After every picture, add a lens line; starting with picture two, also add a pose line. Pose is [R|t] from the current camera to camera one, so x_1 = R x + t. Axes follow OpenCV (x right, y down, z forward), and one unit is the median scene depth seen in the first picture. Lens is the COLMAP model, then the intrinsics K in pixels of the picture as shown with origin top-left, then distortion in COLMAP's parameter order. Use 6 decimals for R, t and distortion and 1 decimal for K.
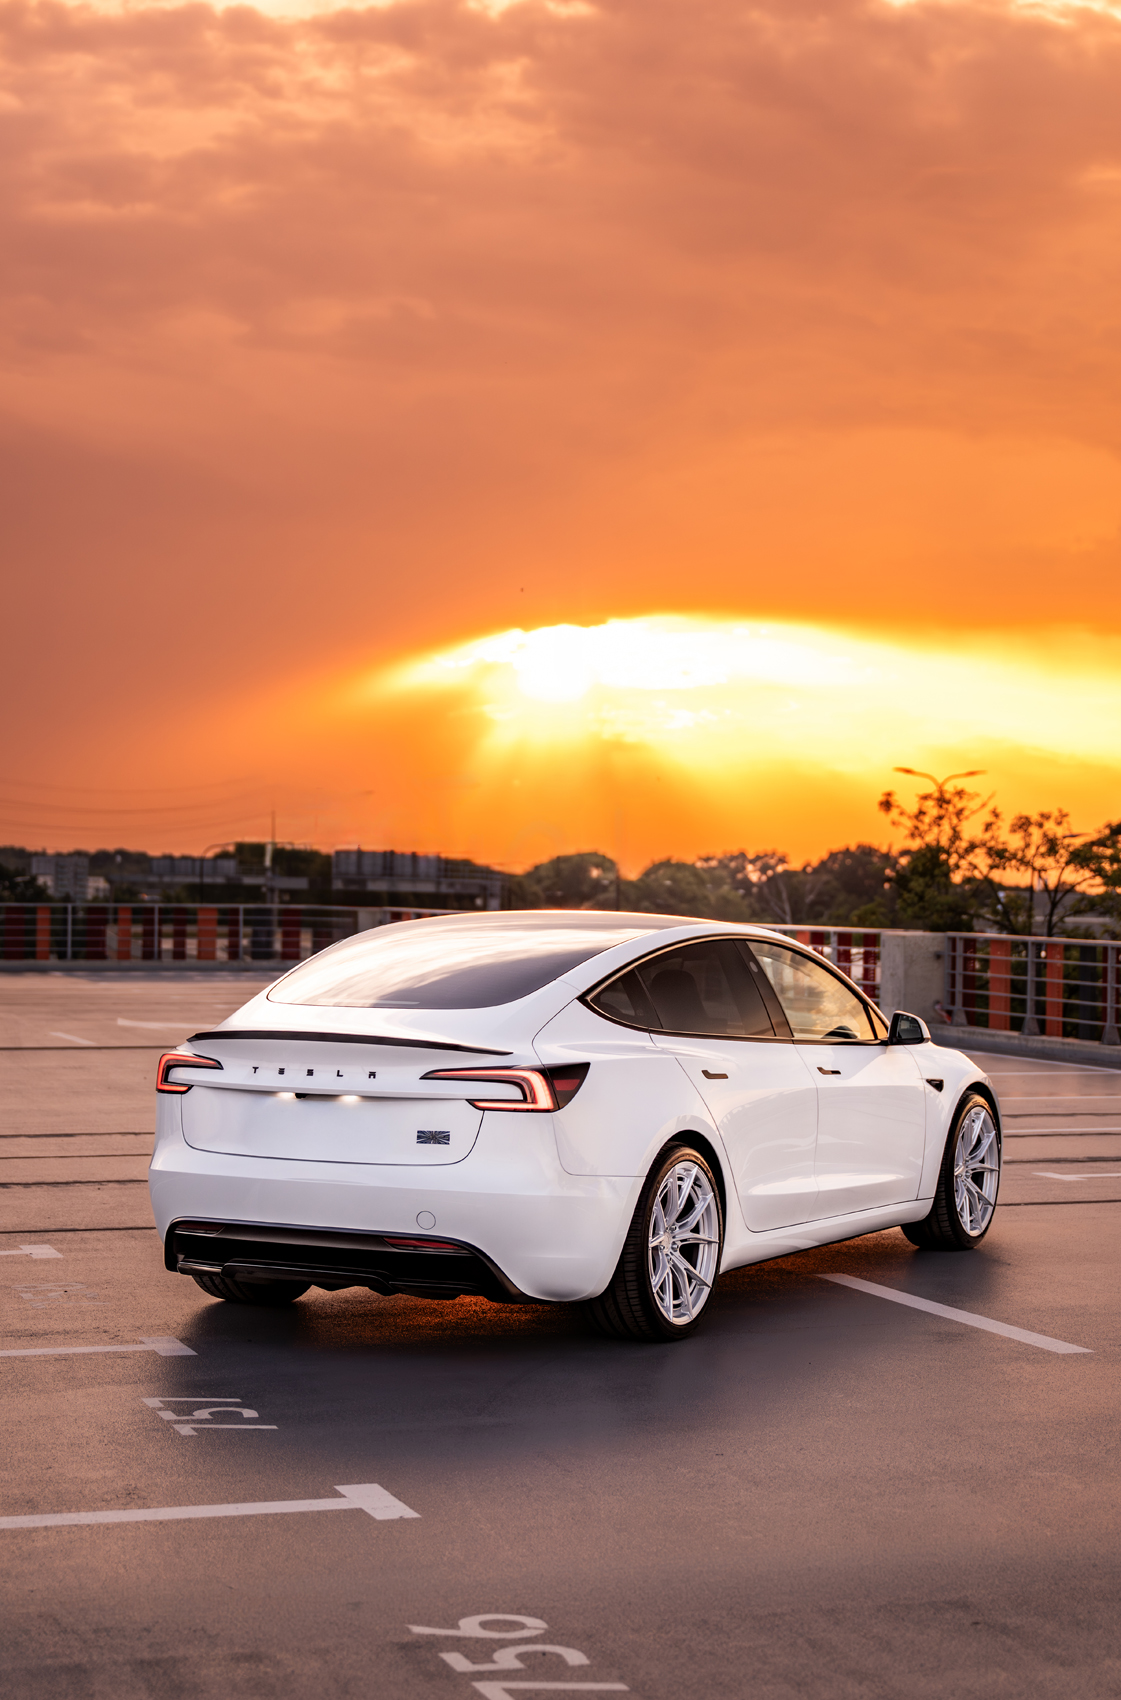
lens RADIAL K [[2805.9, 0, 560.5], [0, 2805.9, 867.6], [0, 0, 1]] dist [-0.017383, 0.000000]
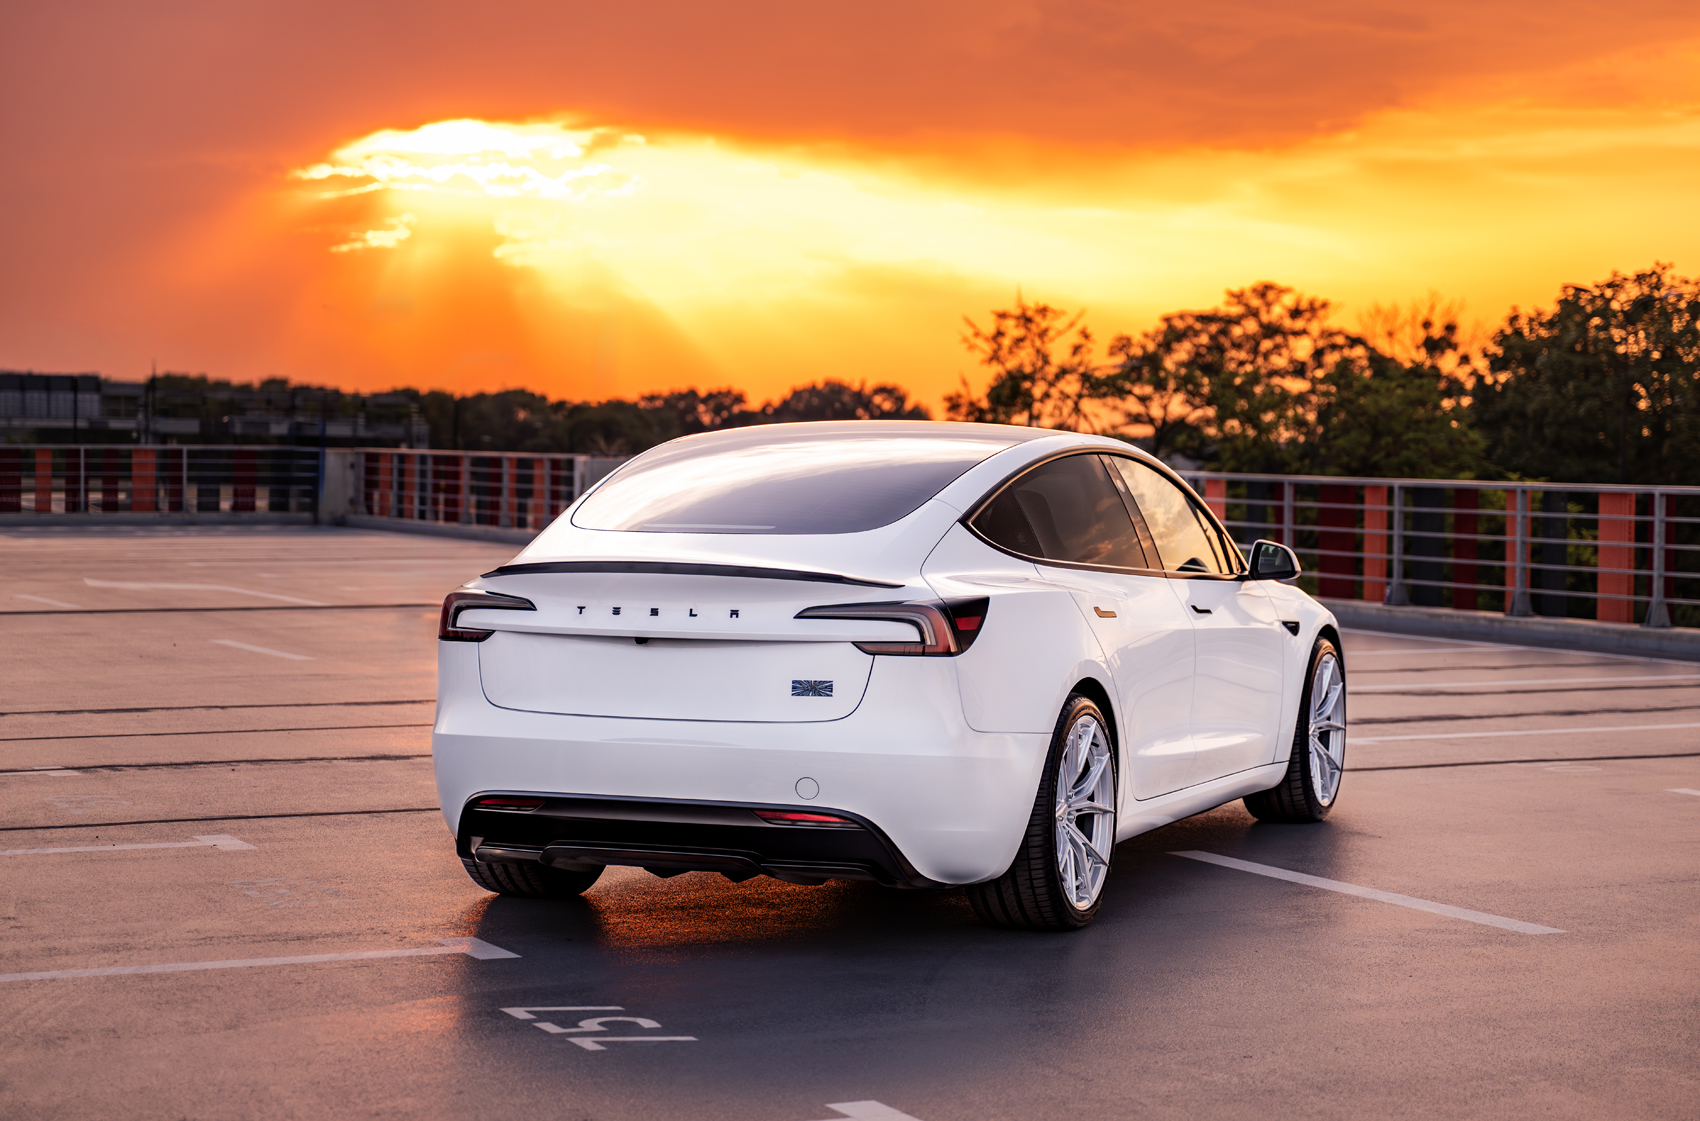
lens RADIAL K [[3264.8, 0, 840.6], [0, 3264.8, 568.2], [0, 0, 1]] dist [0.017292, 0.000000]
pose [[0.993590, -0.008610, 0.112719, -0.113015], [0.003116, 0.998803, 0.048822, 0.010980], [-0.113004, -0.048158, 0.992427, 0.037507]]
